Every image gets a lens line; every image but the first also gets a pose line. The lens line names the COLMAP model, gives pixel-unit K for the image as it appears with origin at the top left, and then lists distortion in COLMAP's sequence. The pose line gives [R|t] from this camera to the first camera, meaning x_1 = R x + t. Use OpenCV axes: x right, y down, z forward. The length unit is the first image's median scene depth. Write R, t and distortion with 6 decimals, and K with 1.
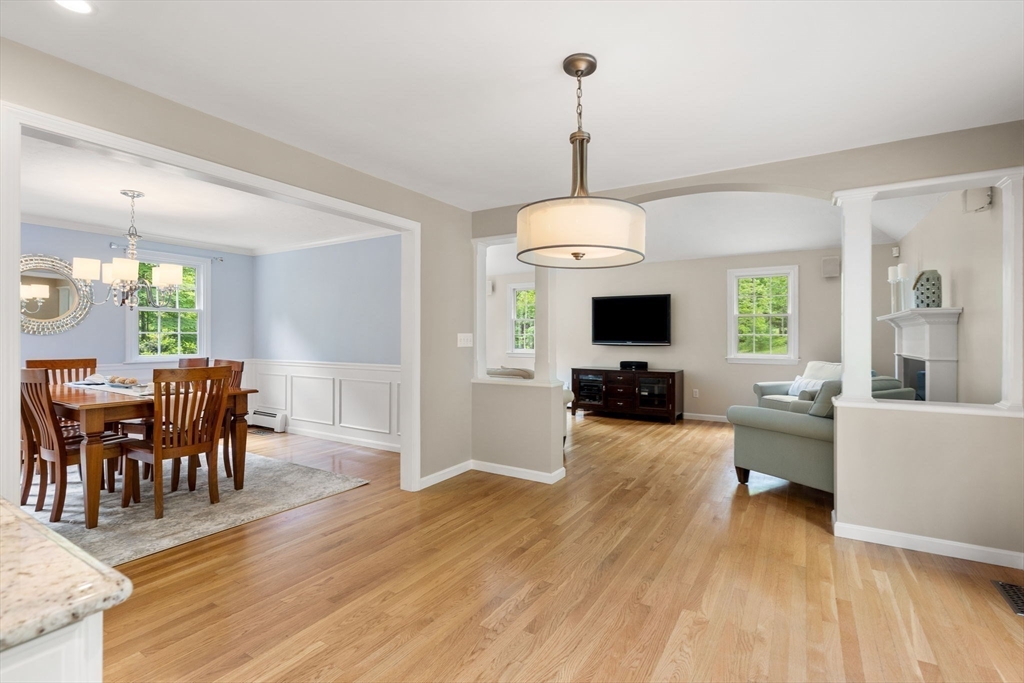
lens RADIAL K [[475.9, 0, 506.4], [0, 475.9, 334.5], [0, 0, 1]] dist [0.001121, 0.000558]
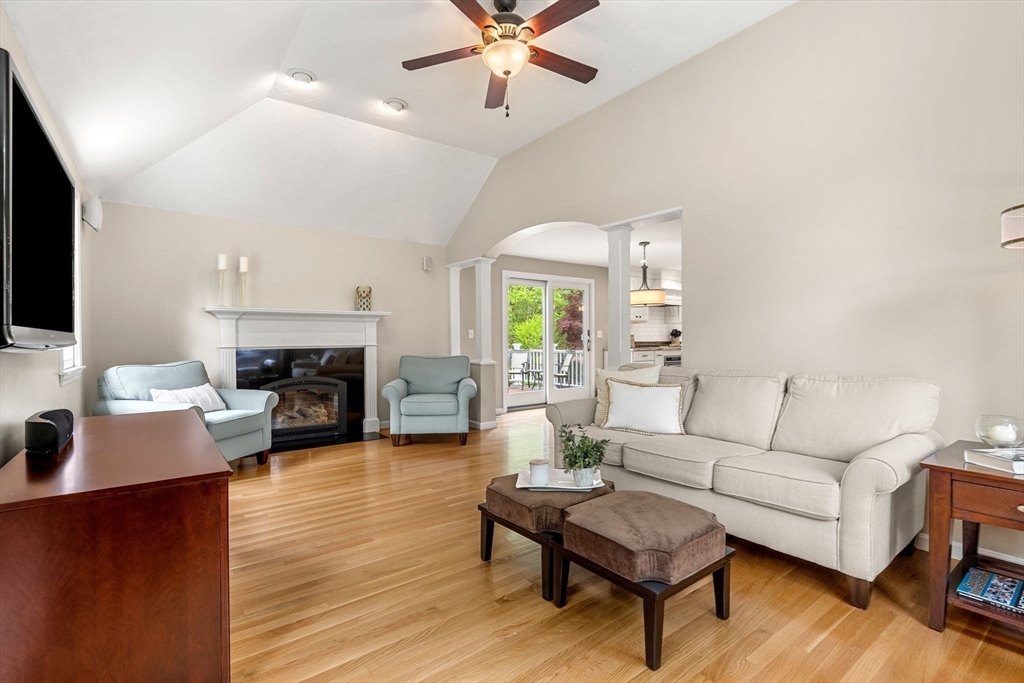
lens RADIAL K [[468.2, 0, 510.0], [0, 468.2, 344.5], [0, 0, 1]] dist [-0.004192, 0.000220]
pose [[-0.933497, -0.004462, 0.358557, -0.060733], [-0.001029, 0.999952, 0.009766, 0.034232], [-0.358583, 0.008748, -0.933457, 2.130678]]
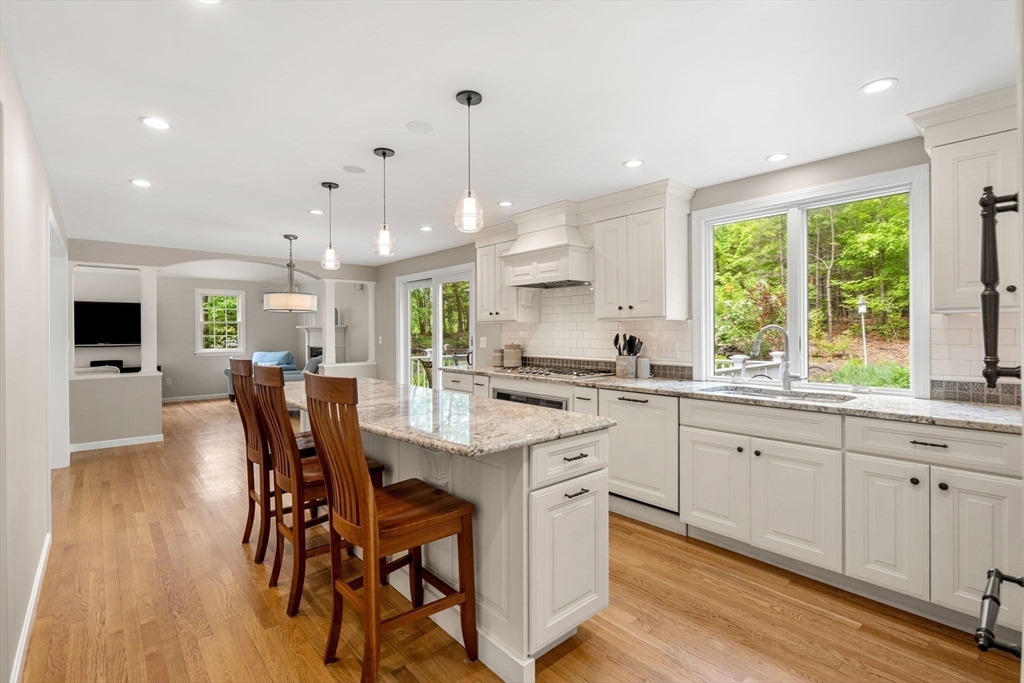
lens RADIAL K [[475.9, 0, 506.4], [0, 475.9, 334.5], [0, 0, 1]] dist [0.001121, 0.000558]
pose [[0.291761, -0.011084, 0.956427, -0.995102], [0.001355, 0.999937, 0.011175, -0.031393], [-0.956490, -0.001965, 0.291757, -0.439729]]
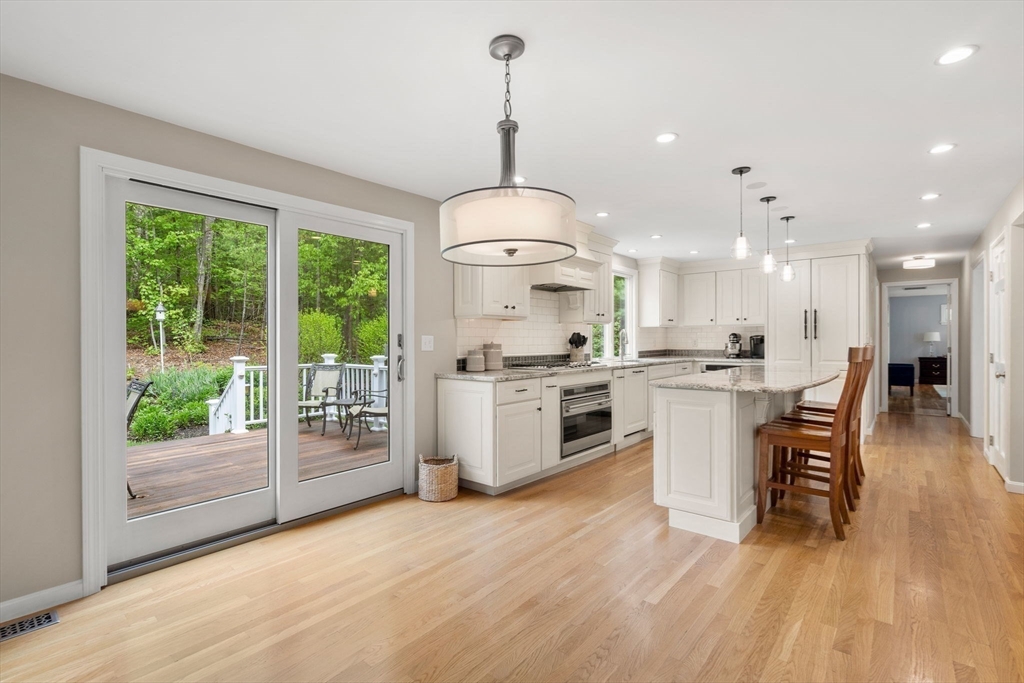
lens RADIAL K [[468.2, 0, 510.0], [0, 468.2, 344.5], [0, 0, 1]] dist [-0.004192, 0.000220]
pose [[-0.990777, -0.003025, 0.135472, 0.016400], [-0.002323, 0.999983, 0.005345, 0.005537], [-0.135486, 0.004981, -0.990767, 0.950260]]
